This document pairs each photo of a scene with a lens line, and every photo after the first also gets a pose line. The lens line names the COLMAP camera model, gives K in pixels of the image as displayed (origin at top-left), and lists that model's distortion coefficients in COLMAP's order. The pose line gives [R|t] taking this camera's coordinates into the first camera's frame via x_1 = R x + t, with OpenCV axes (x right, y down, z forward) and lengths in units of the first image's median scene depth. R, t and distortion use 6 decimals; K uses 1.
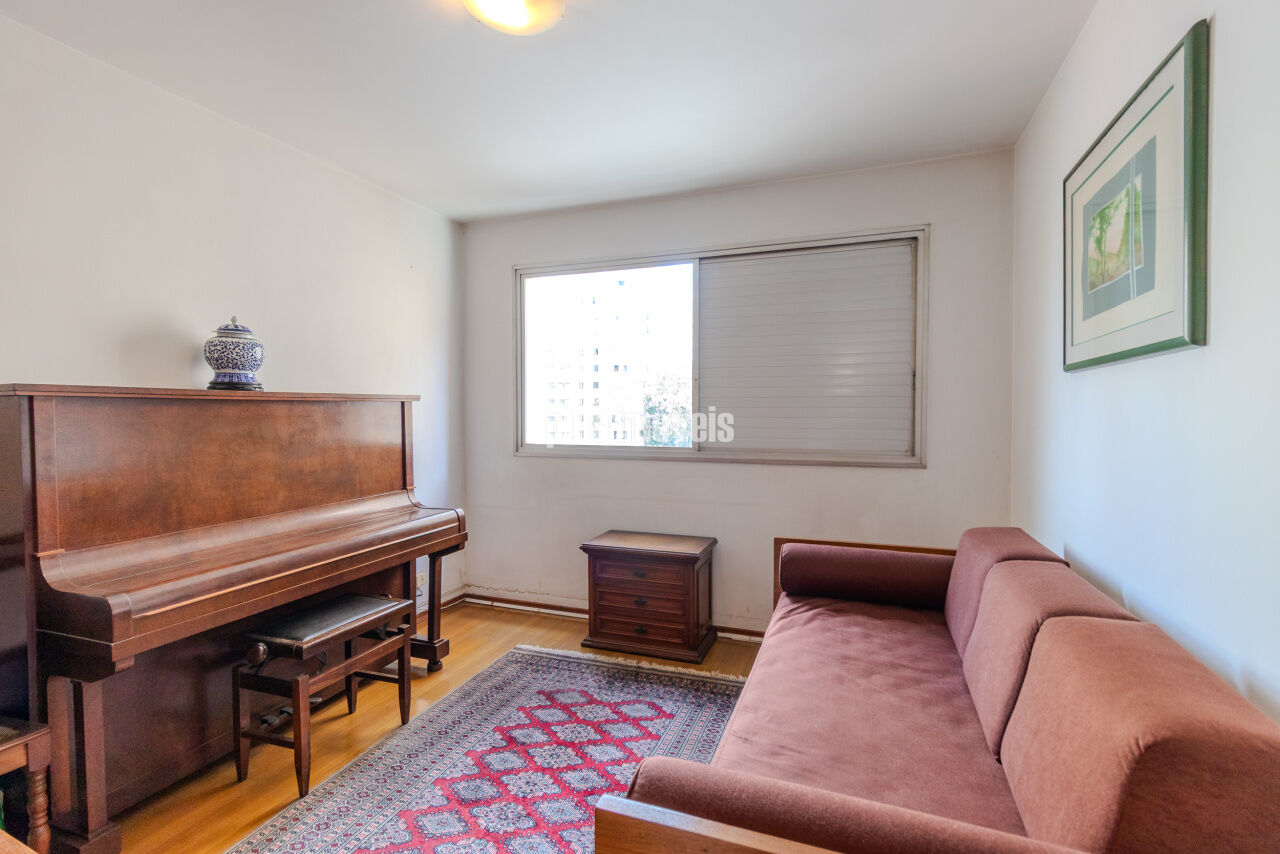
lens RADIAL K [[592.2, 0, 647.7], [0, 592.2, 426.1], [0, 0, 1]] dist [0.004309, 0.000285]
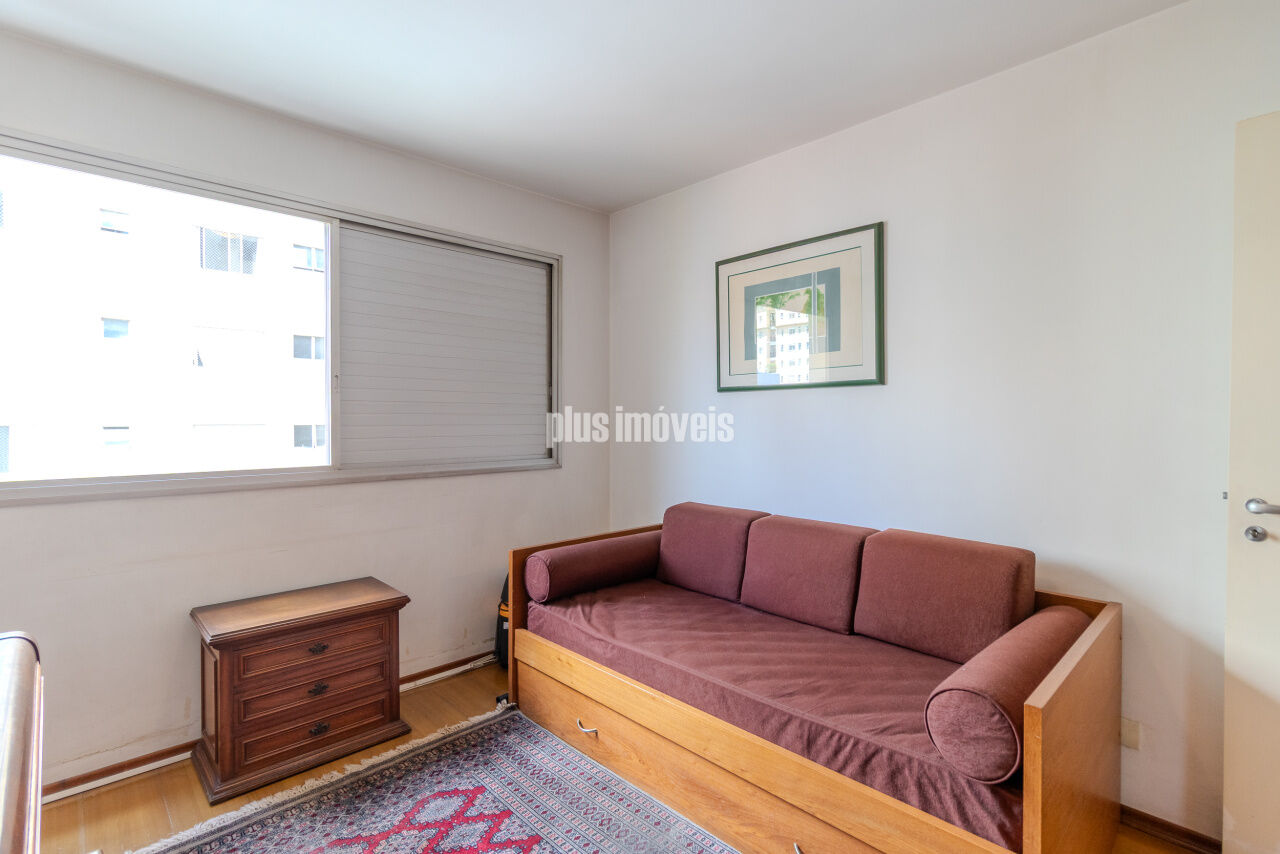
lens RADIAL K [[592.2, 0, 643.8], [0, 592.2, 425.6], [0, 0, 1]] dist [0.004309, 0.000285]
pose [[0.438621, -0.009271, 0.898624, -0.507868], [0.022649, 0.999743, -0.000741, -0.006611], [-0.898387, 0.020678, 0.438718, 0.363868]]
